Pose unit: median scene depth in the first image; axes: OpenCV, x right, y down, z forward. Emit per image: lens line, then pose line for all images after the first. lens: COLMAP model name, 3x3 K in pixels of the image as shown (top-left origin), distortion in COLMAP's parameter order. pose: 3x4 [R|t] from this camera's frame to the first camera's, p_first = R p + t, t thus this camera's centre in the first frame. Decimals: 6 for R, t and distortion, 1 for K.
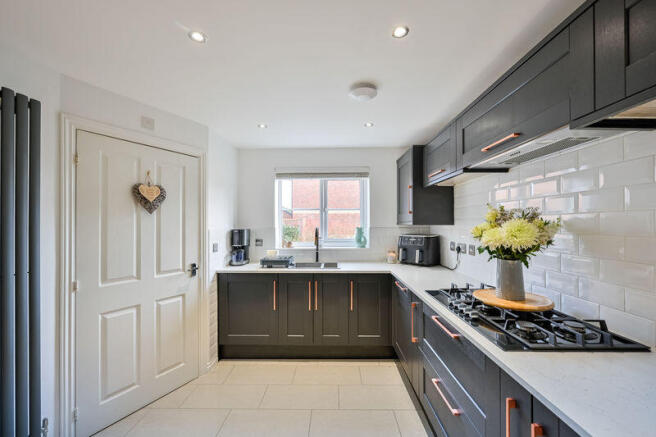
lens RADIAL K [[271.3, 0, 331.5], [0, 271.3, 220.2], [0, 0, 1]] dist [0.007920, 0.000034]
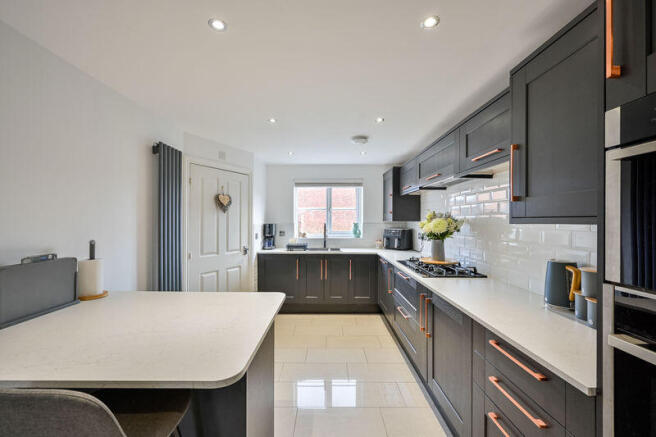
lens RADIAL K [[271.3, 0, 324.4], [0, 271.3, 216.6], [0, 0, 1]] dist [0.007920, 0.000034]
pose [[0.999981, 0.005499, -0.002766, -0.064595], [-0.005501, 0.999985, -0.000443, -0.004524], [0.002763, 0.000458, 0.999996, -0.468192]]
